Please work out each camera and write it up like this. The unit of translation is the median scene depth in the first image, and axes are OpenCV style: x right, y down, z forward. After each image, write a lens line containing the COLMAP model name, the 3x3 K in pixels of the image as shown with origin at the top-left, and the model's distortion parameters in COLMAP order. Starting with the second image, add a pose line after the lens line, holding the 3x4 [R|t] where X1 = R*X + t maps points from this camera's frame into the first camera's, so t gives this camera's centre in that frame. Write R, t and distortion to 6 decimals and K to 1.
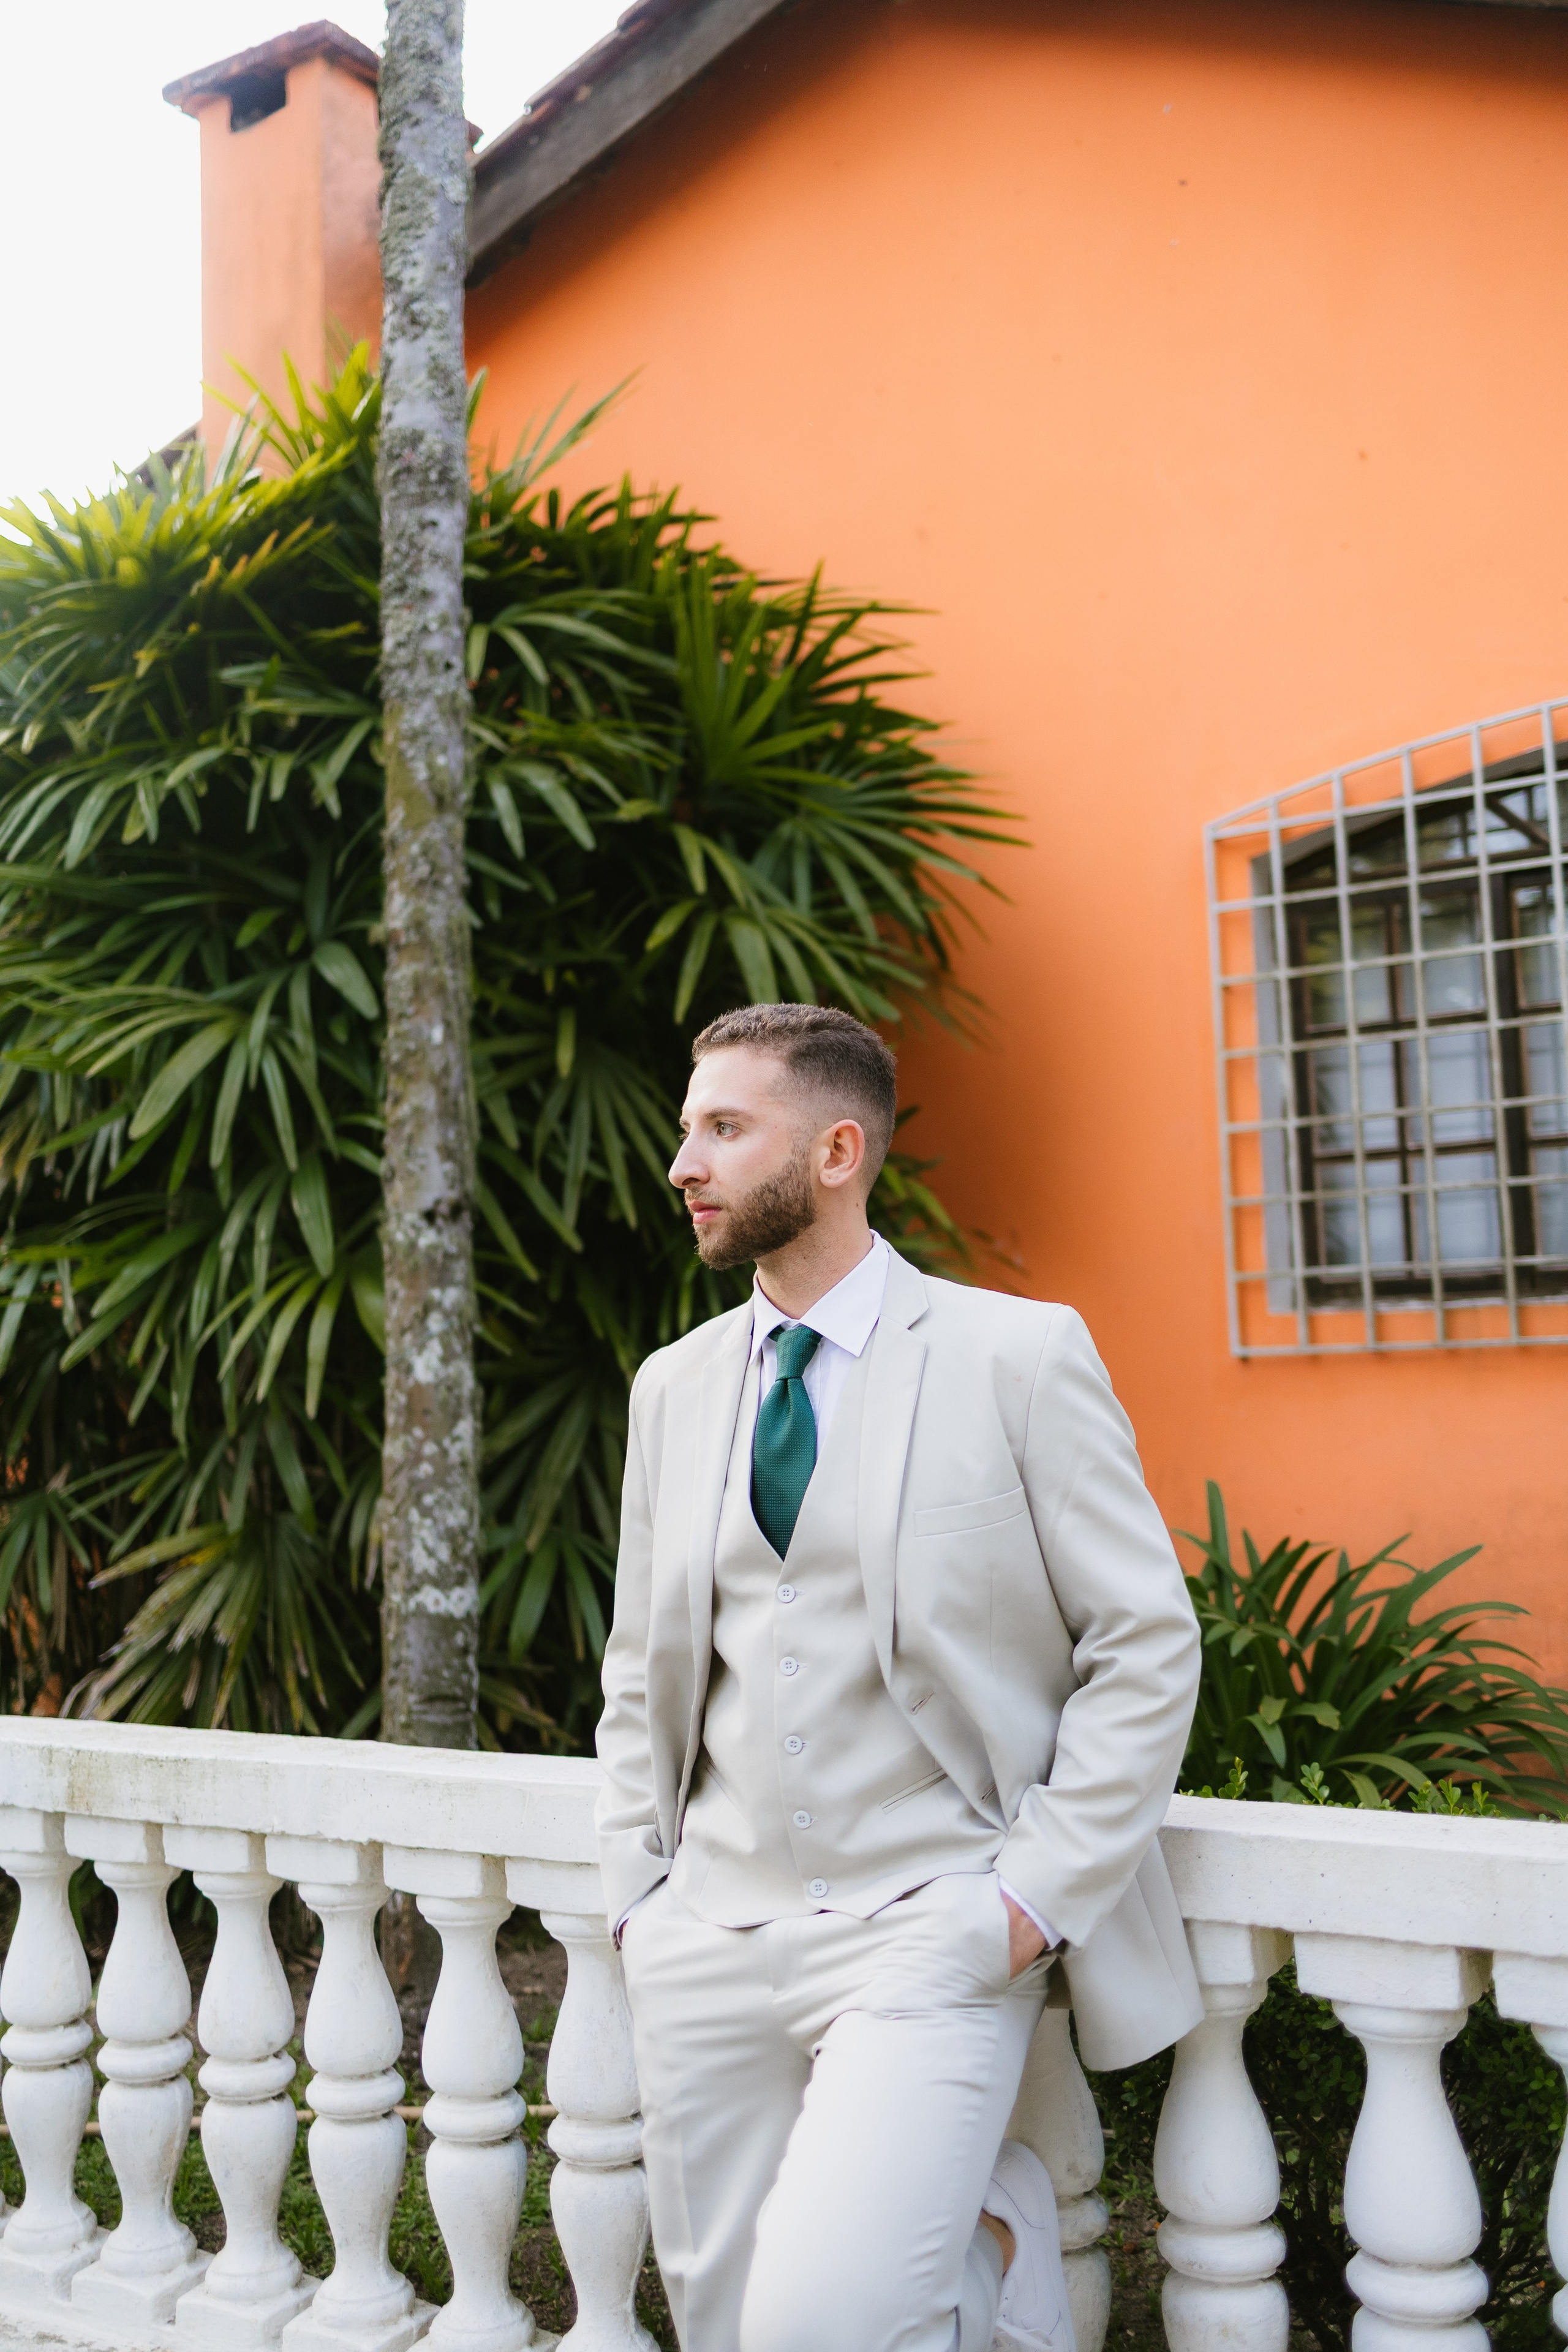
lens RADIAL K [[2385.5, 0, 784.0], [0, 2385.5, 1176.0], [0, 0, 1]] dist [0.013095, 0.017755]
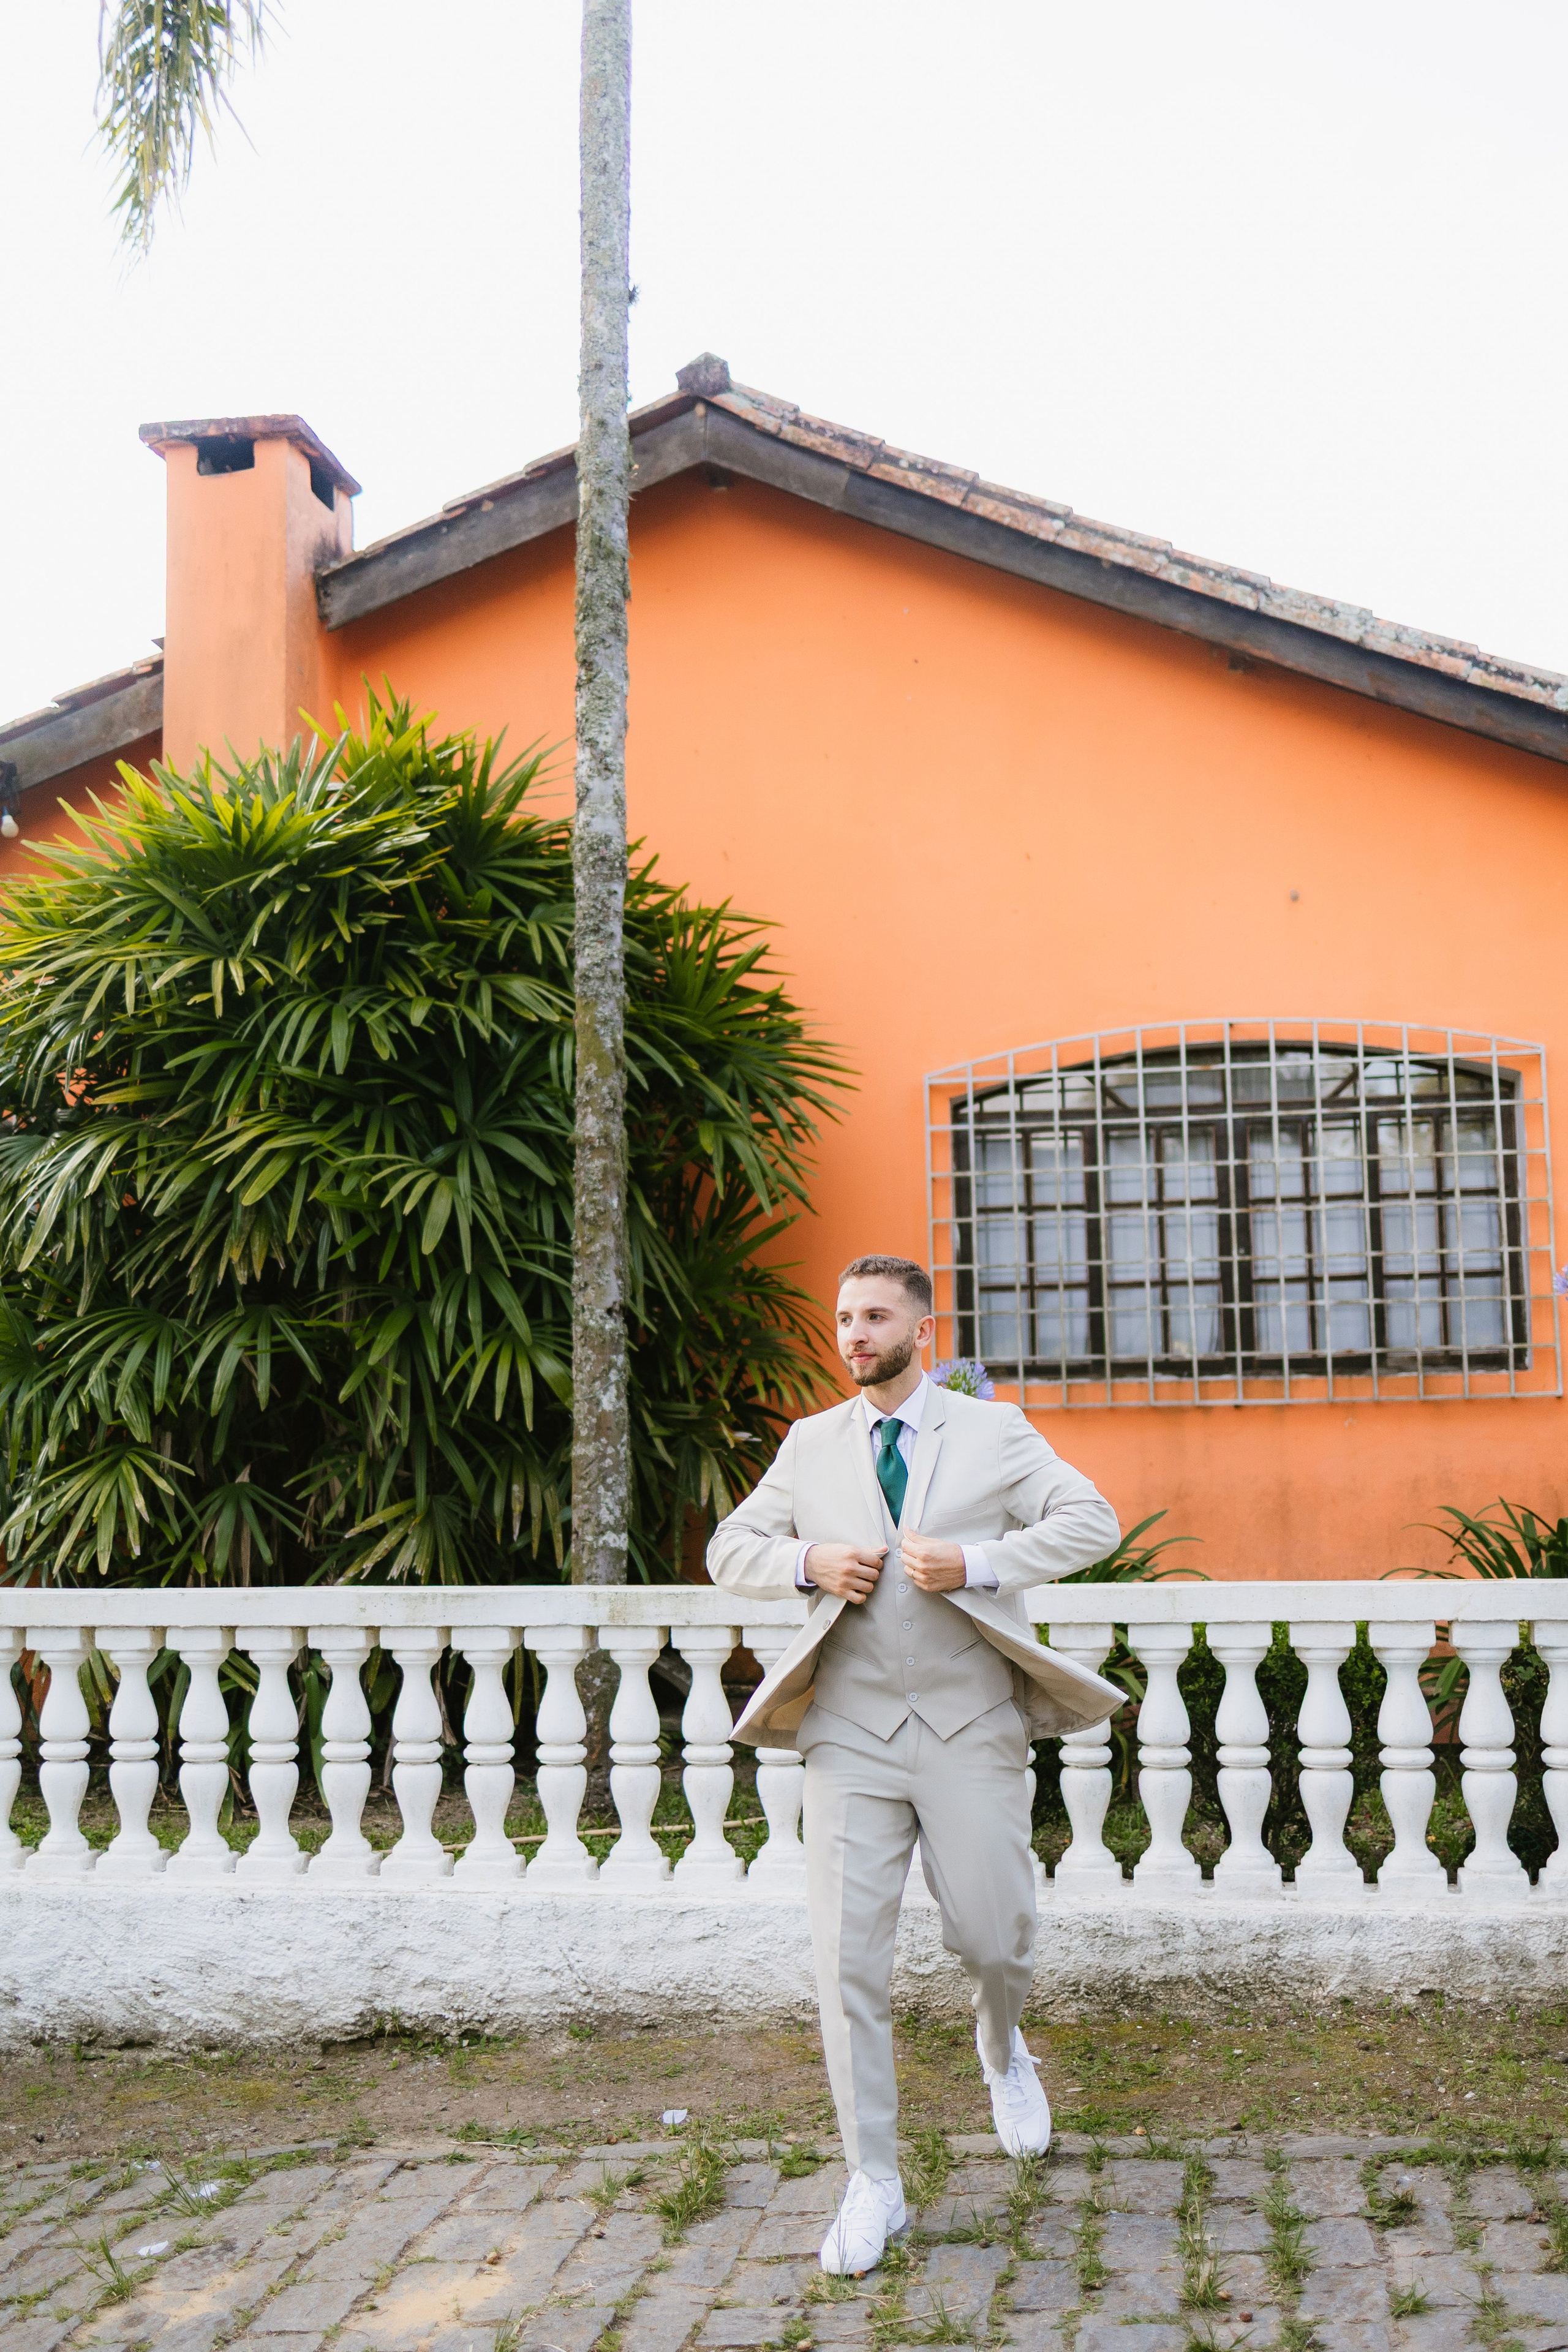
lens RADIAL K [[2434.6, 0, 858.6], [0, 2434.6, 1218.4], [0, 0, 1]] dist [0.010257, 0.010965]
pose [[0.921910, 0.053170, 0.383738, -0.589094], [-0.048186, 0.998583, -0.022598, -0.016520], [-0.384395, 0.002343, 0.923166, -0.585472]]
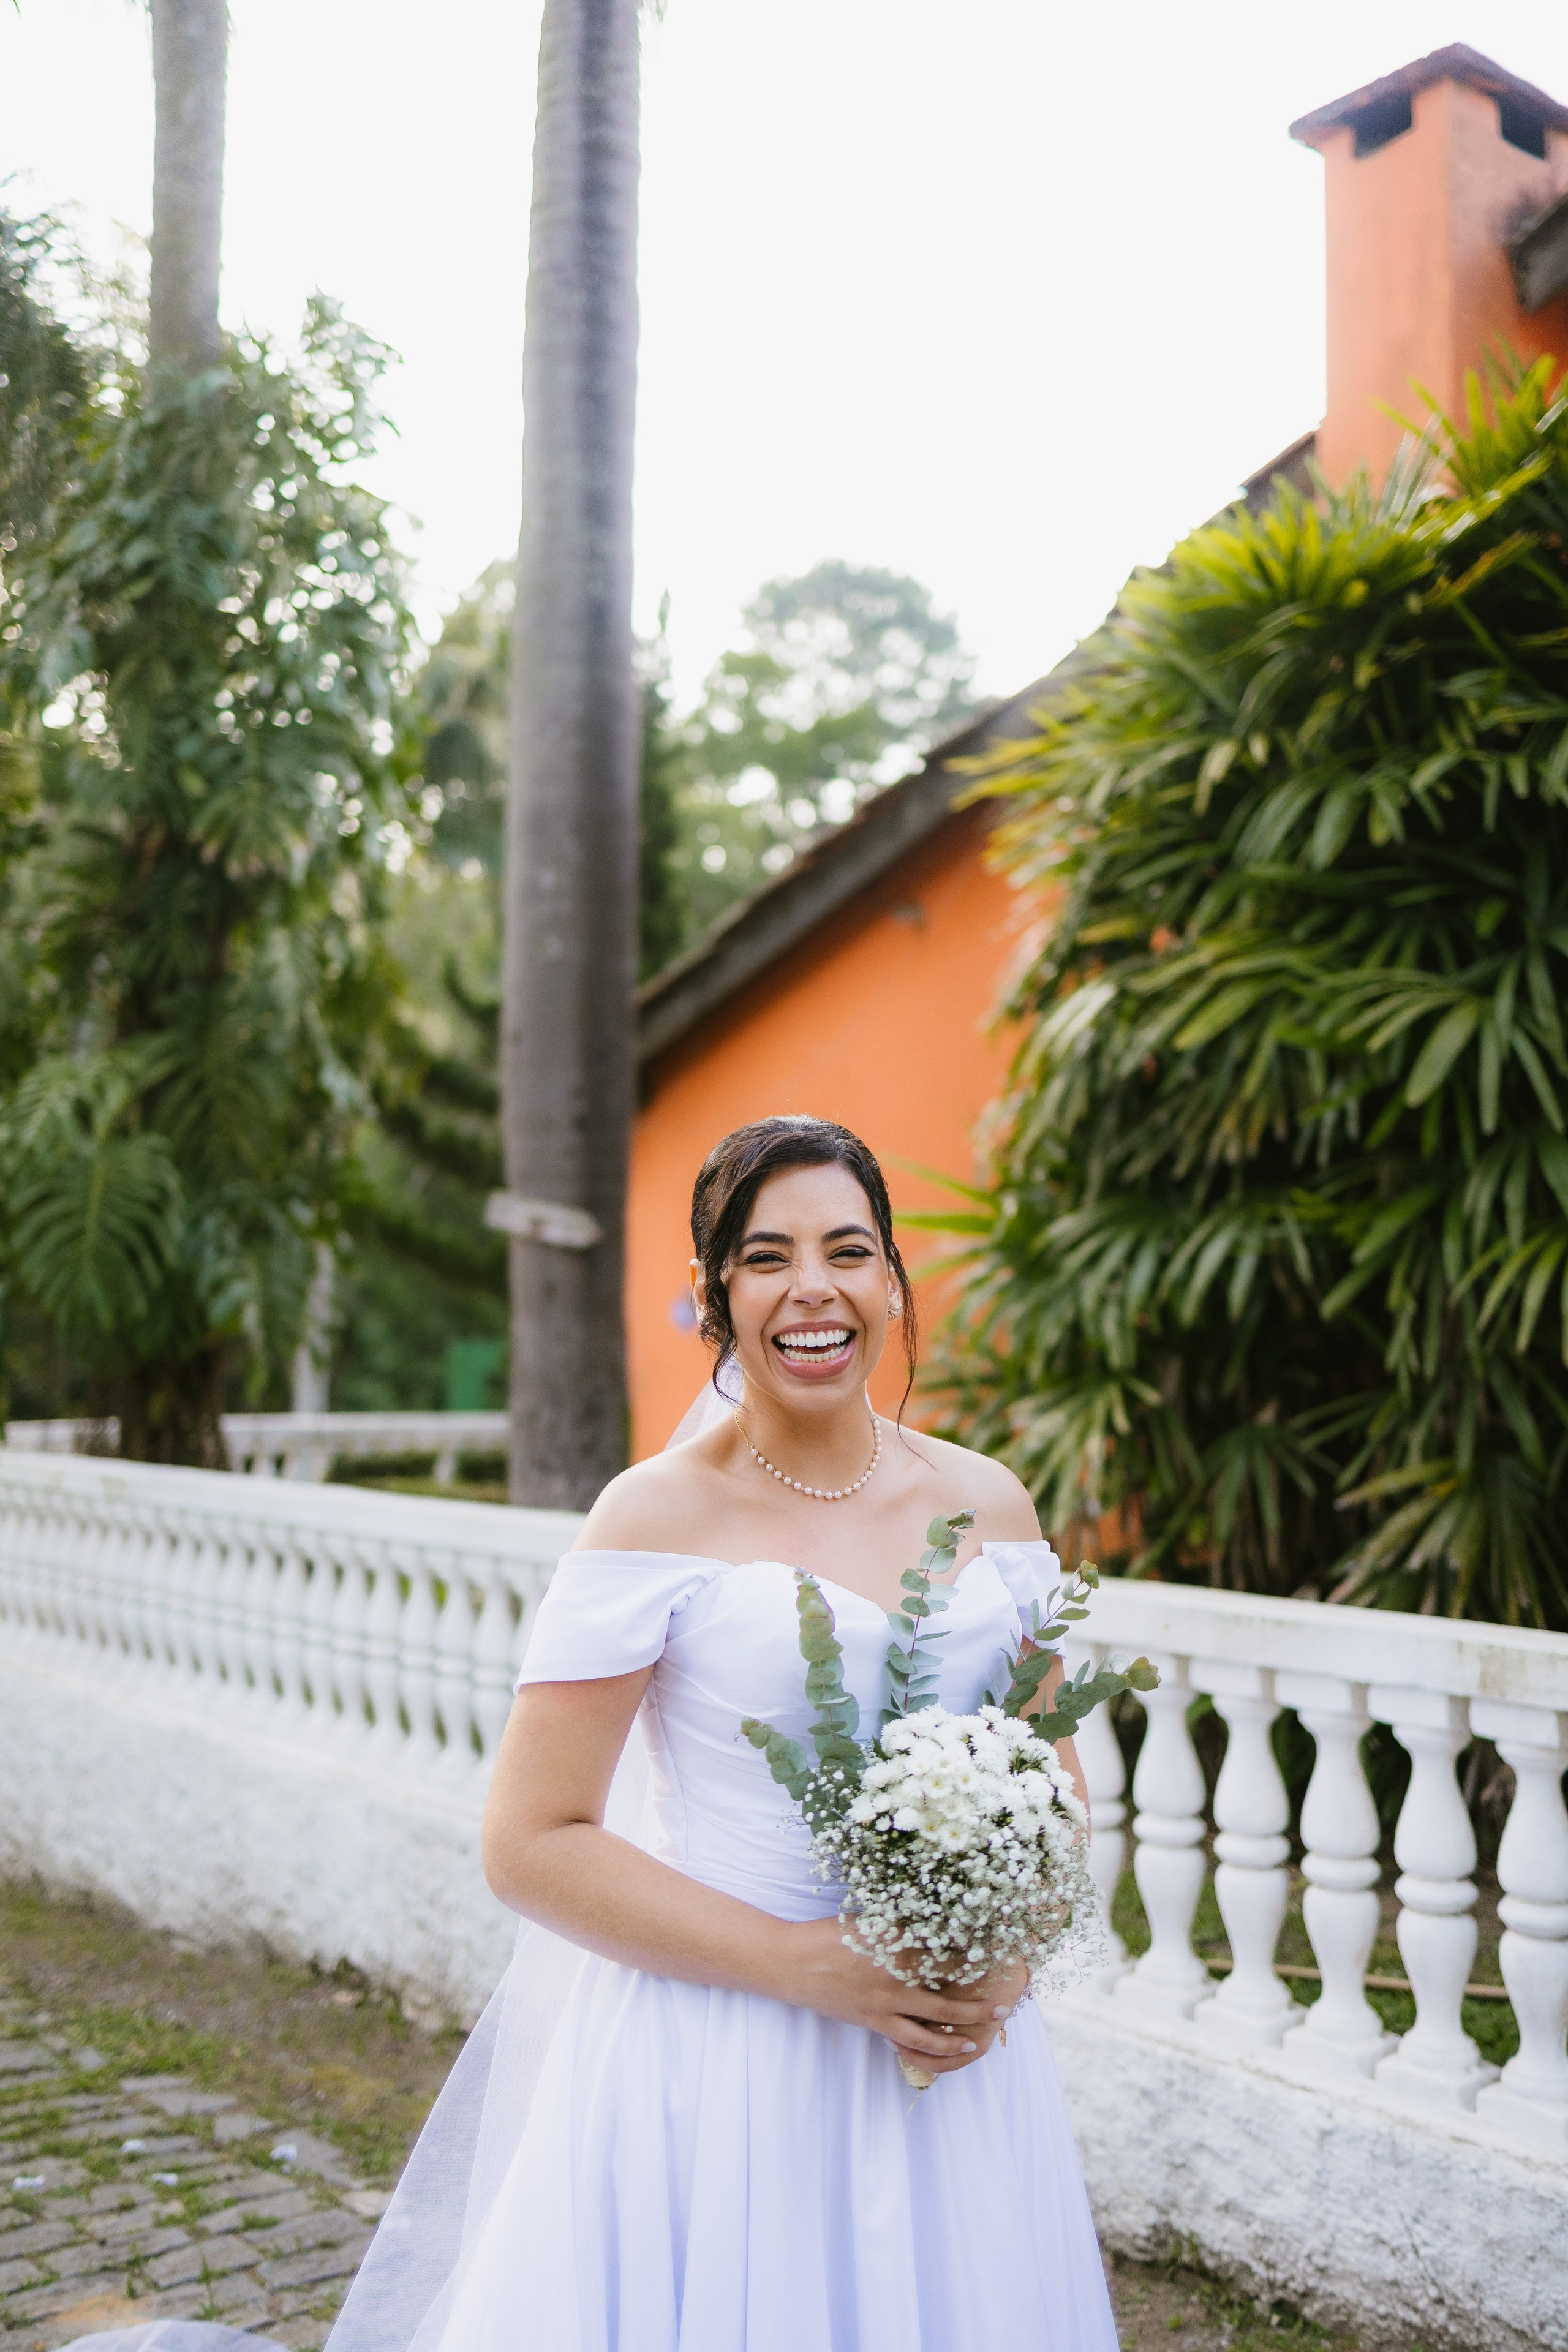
lens RADIAL K [[2382.5, 0, 784.0], [0, 2382.5, 1176.0], [0, 0, 1]] dist [0.011017, -0.001765]
pose [[0.943438, 0.018740, -0.331018, -0.166237], [-0.012649, 0.999709, 0.020545, -0.004269], [0.331306, -0.015196, 0.943401, -0.138652]]
